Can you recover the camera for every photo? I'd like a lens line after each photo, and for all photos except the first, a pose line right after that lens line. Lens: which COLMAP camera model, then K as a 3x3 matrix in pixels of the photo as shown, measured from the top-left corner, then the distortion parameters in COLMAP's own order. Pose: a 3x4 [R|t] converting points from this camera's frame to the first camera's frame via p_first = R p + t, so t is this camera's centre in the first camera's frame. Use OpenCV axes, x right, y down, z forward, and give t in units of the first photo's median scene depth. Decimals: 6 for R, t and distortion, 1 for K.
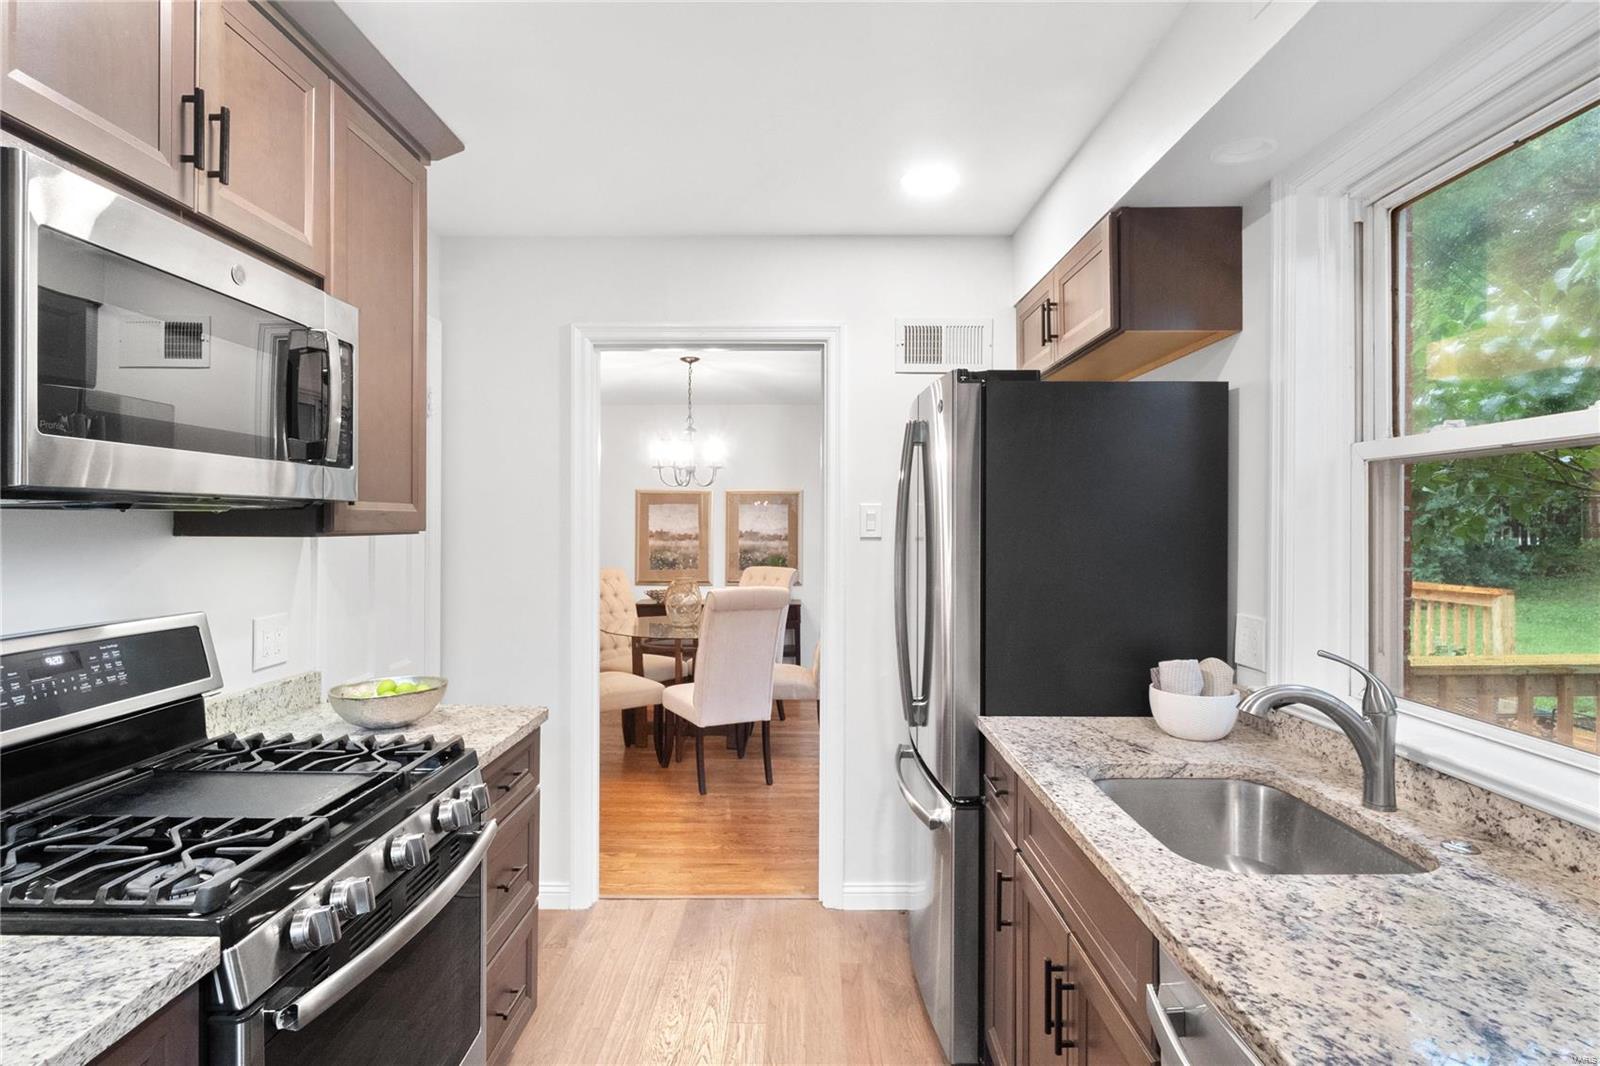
lens RADIAL K [[816.3, 0, 799.9], [0, 816.3, 531.6], [0, 0, 1]] dist [0.000060, 0.000000]
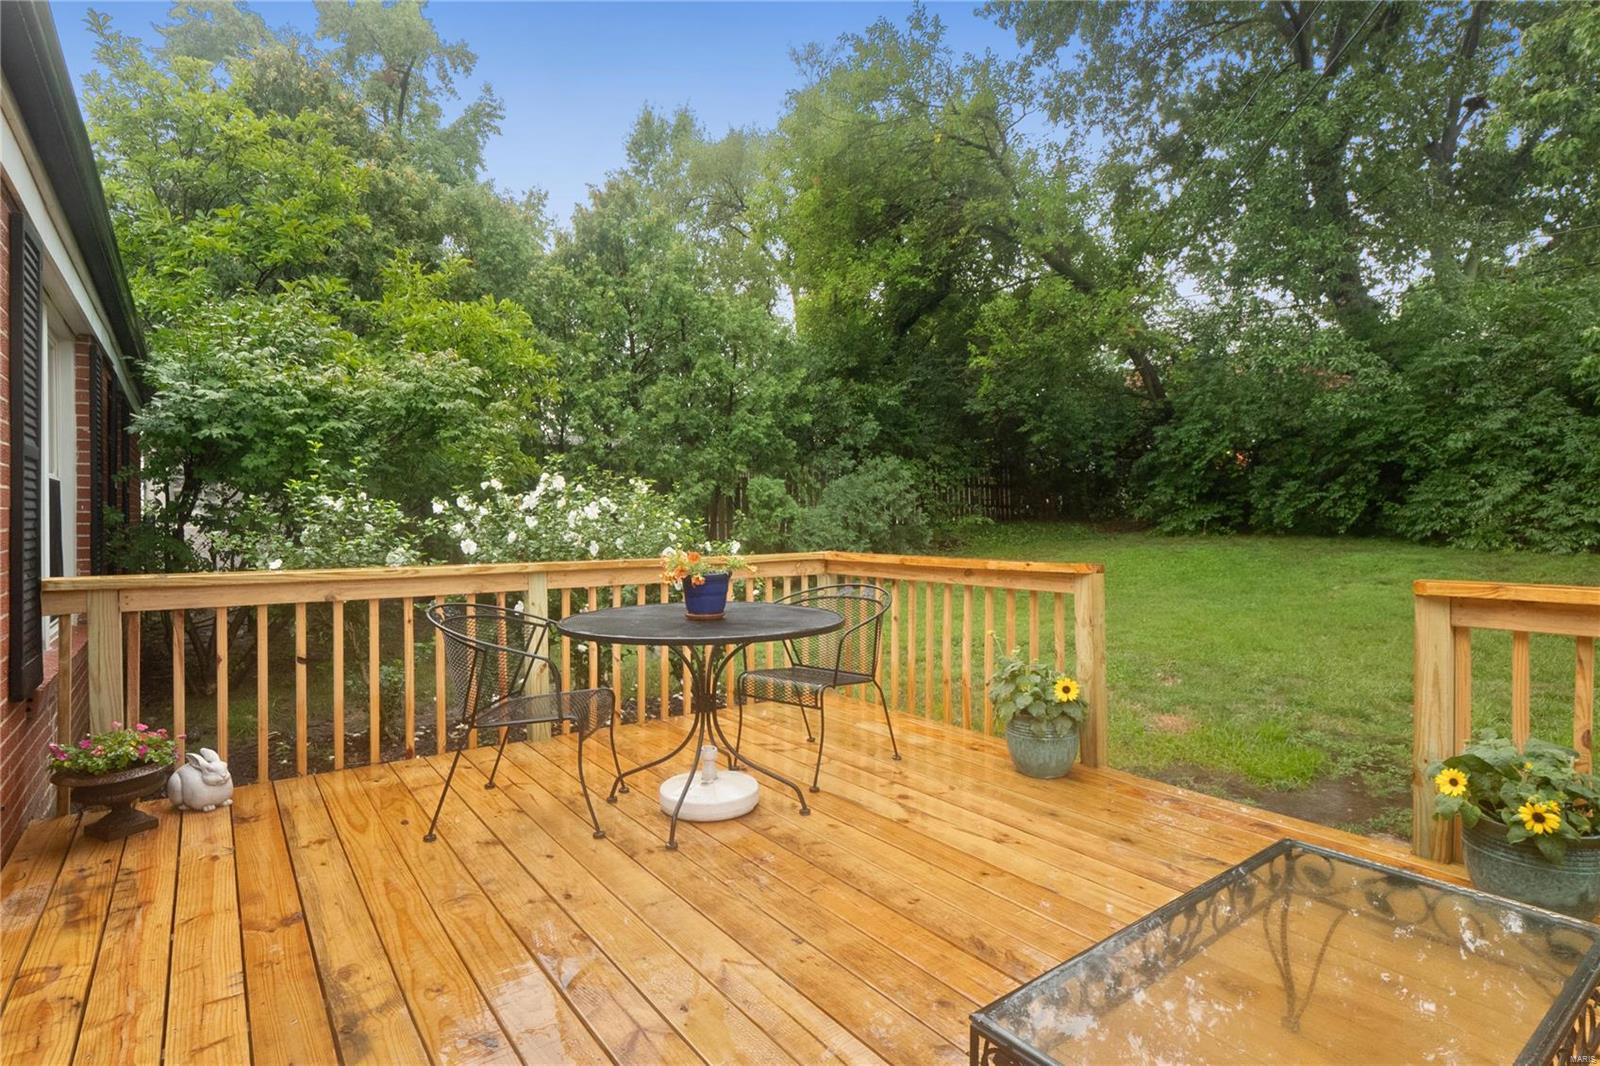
lens RADIAL K [[816.3, 0, 801.9], [0, 816.3, 525.3], [0, 0, 1]] dist [0.000060, 0.000000]
pose [[0.799746, -0.008635, 0.600276, 0.566531], [0.003193, 0.999944, 0.010130, 0.060237], [-0.600330, -0.006185, 0.799729, 1.134811]]
